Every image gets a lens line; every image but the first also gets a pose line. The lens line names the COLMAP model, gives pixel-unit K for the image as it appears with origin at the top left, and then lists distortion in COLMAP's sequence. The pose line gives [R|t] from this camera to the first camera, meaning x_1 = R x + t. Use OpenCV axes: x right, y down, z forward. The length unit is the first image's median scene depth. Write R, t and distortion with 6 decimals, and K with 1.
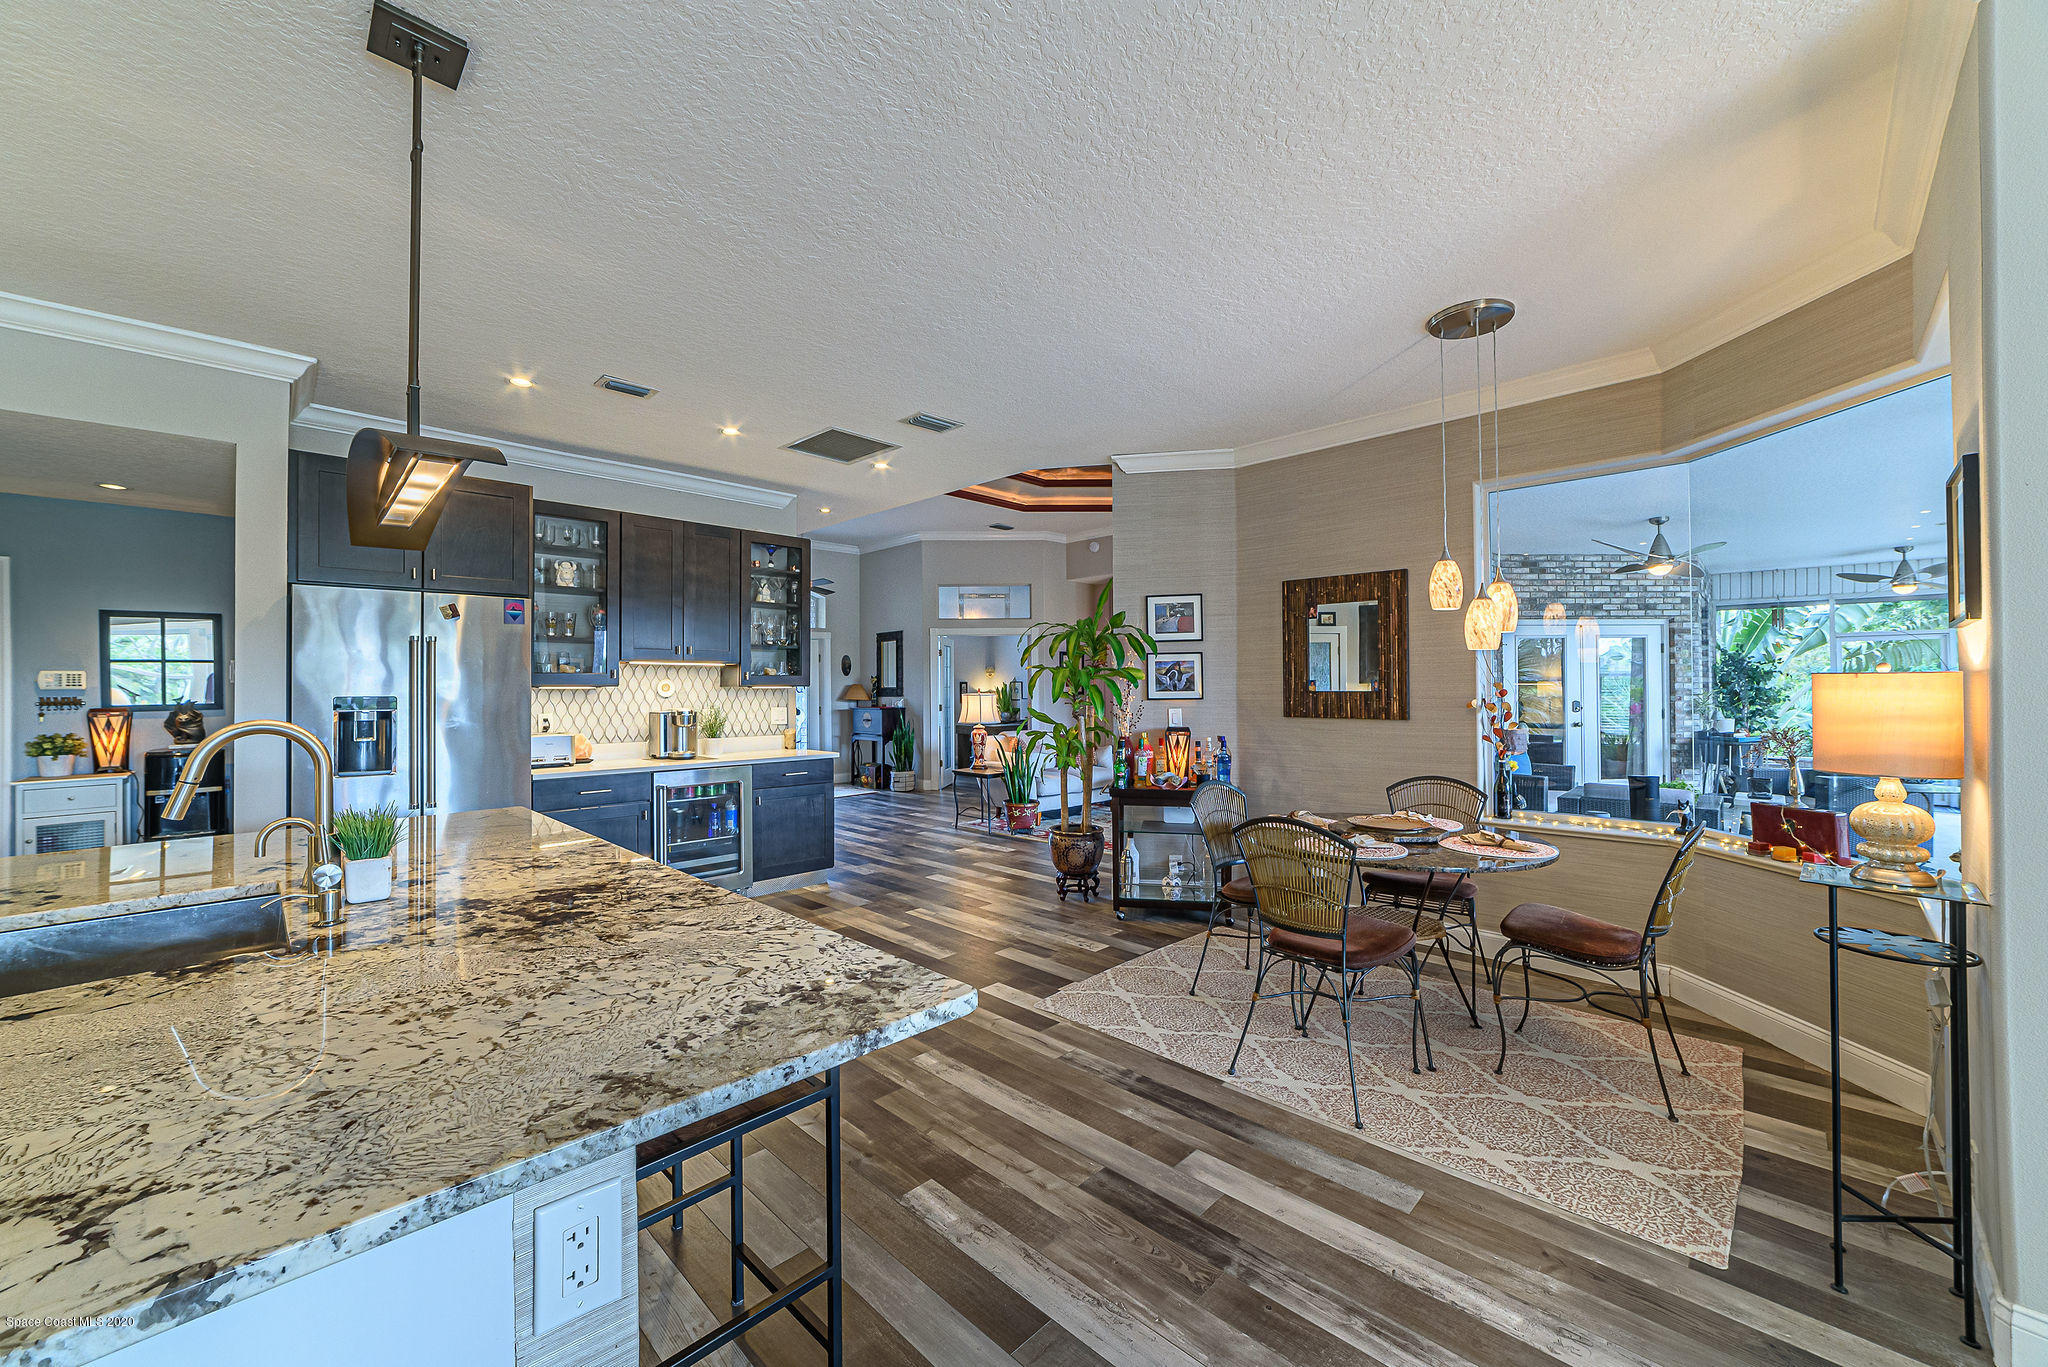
lens RADIAL K [[784.8, 0, 1006.4], [0, 784.8, 675.2], [0, 0, 1]] dist [-0.018645, 0.006193]
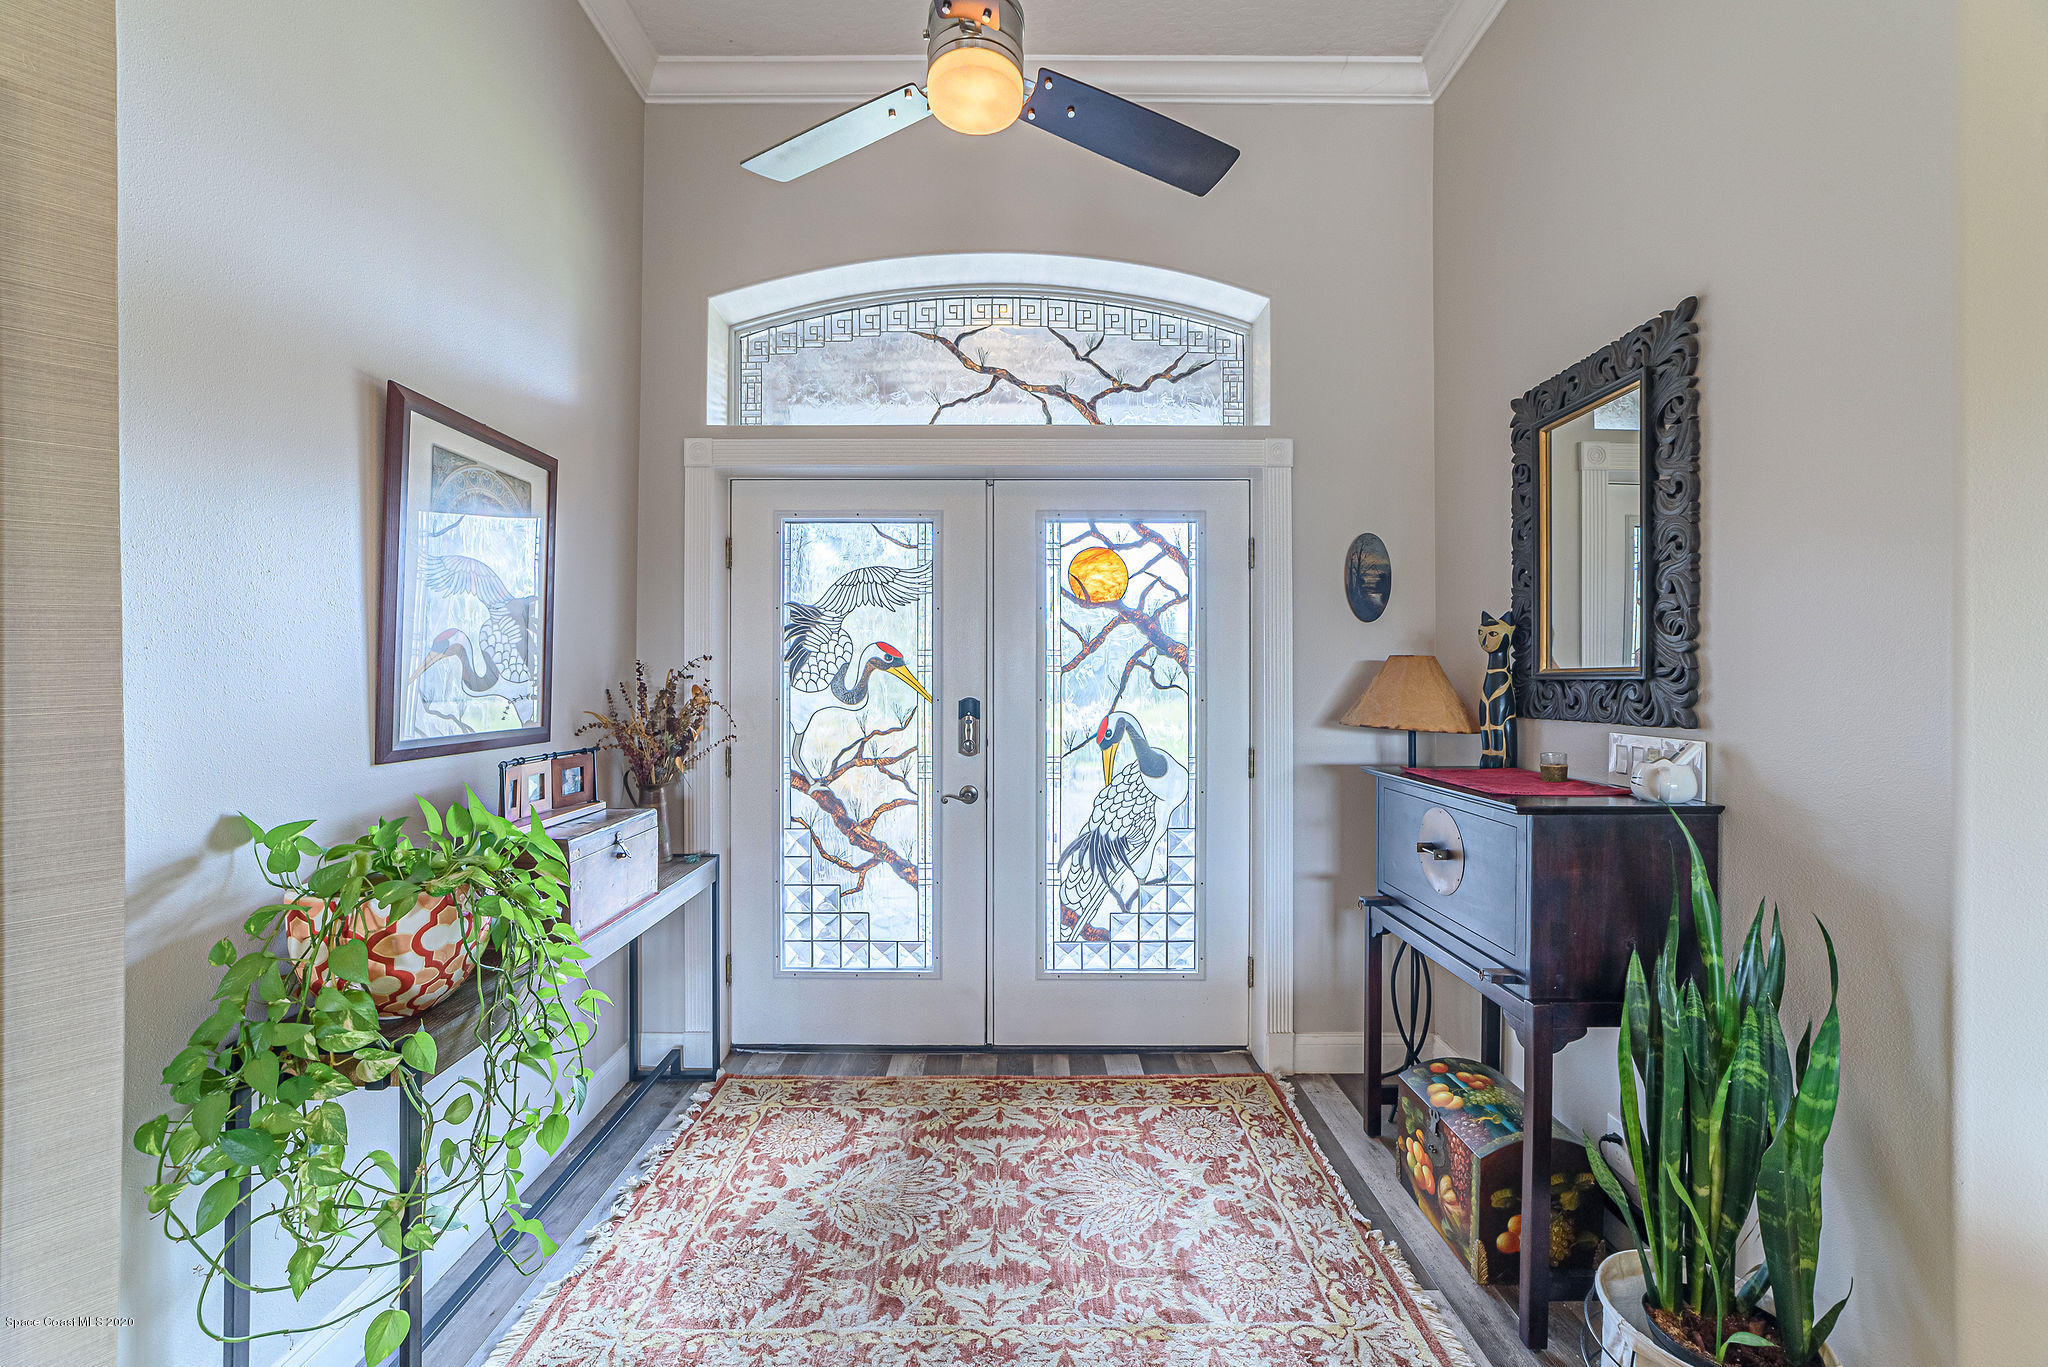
lens RADIAL K [[784.8, 0, 1016.2], [0, 784.8, 678.4], [0, 0, 1]] dist [-0.018645, 0.006193]
pose [[0.717255, 0.006354, -0.696782, -0.304083], [0.005857, 0.999868, 0.015146, 0.035681], [0.696786, -0.014945, 0.717123, 1.984329]]
